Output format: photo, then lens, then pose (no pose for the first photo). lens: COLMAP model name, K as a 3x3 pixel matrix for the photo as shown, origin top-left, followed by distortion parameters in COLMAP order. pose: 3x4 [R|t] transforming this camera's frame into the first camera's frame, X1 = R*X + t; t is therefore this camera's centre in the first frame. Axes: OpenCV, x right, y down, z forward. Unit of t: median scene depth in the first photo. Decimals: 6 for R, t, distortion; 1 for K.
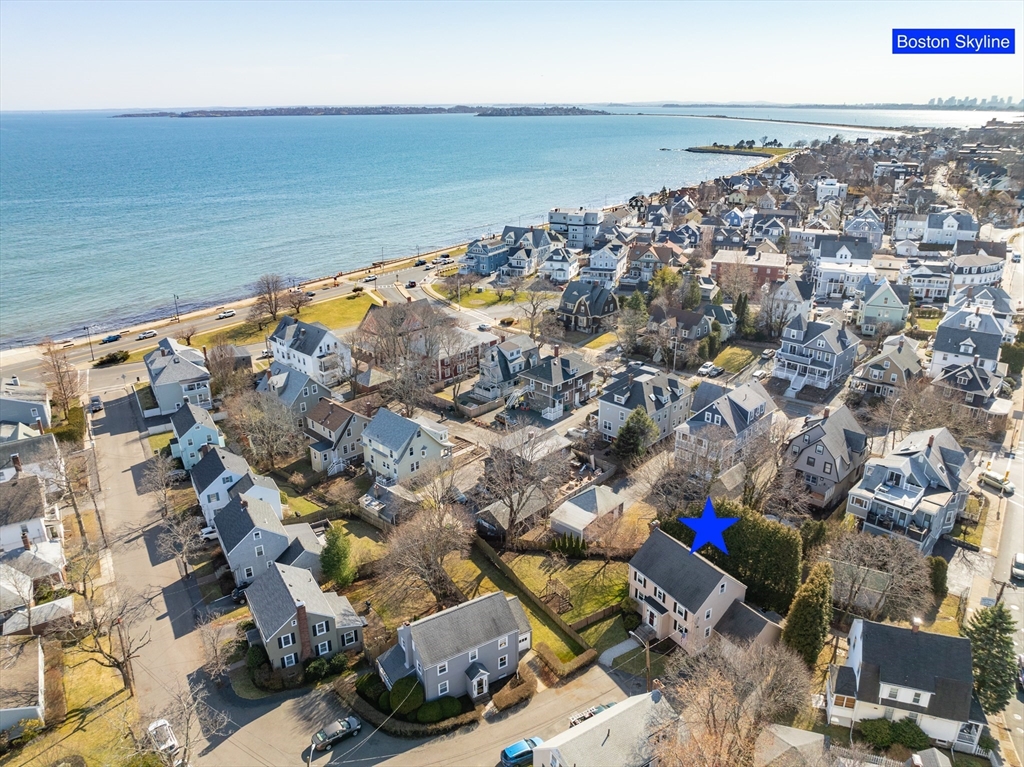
lens RADIAL K [[710.5, 0, 512.7], [0, 710.5, 380.9], [0, 0, 1]] dist [-0.035057, -0.008485]
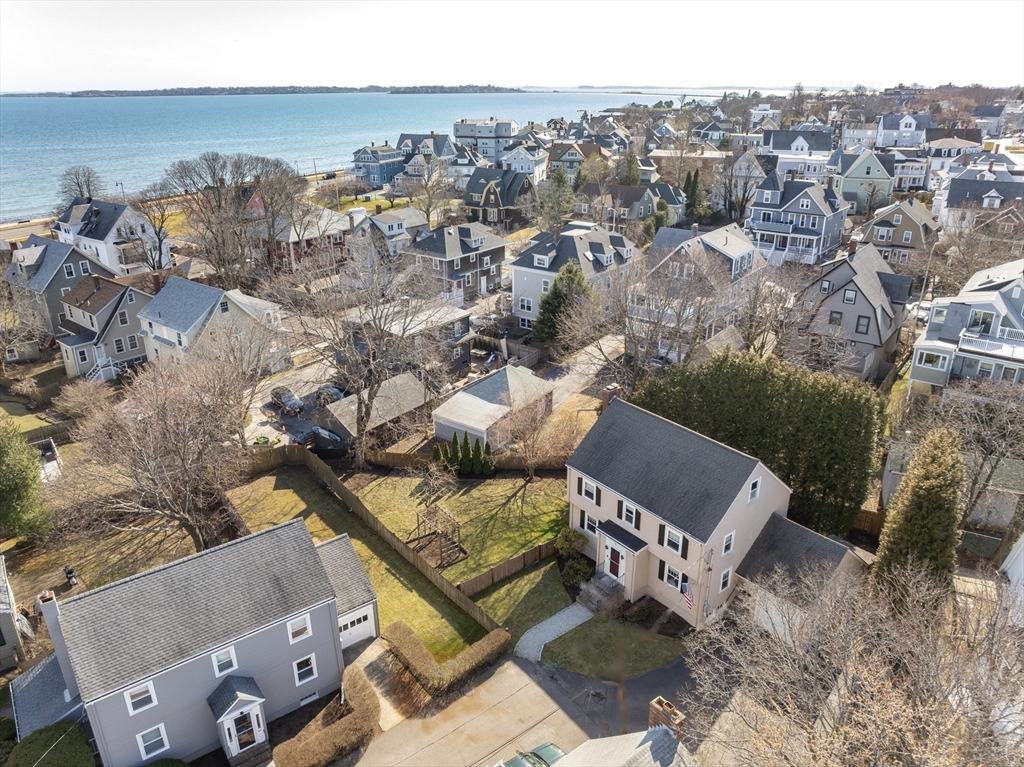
lens RADIAL K [[710.5, 0, 512.9], [0, 710.5, 382.2], [0, 0, 1]] dist [-0.035057, -0.008485]
pose [[0.993827, -0.037579, 0.104381, 0.051114], [0.035321, 0.999102, 0.023398, 0.131892], [-0.105166, -0.019567, 0.994262, 0.343752]]
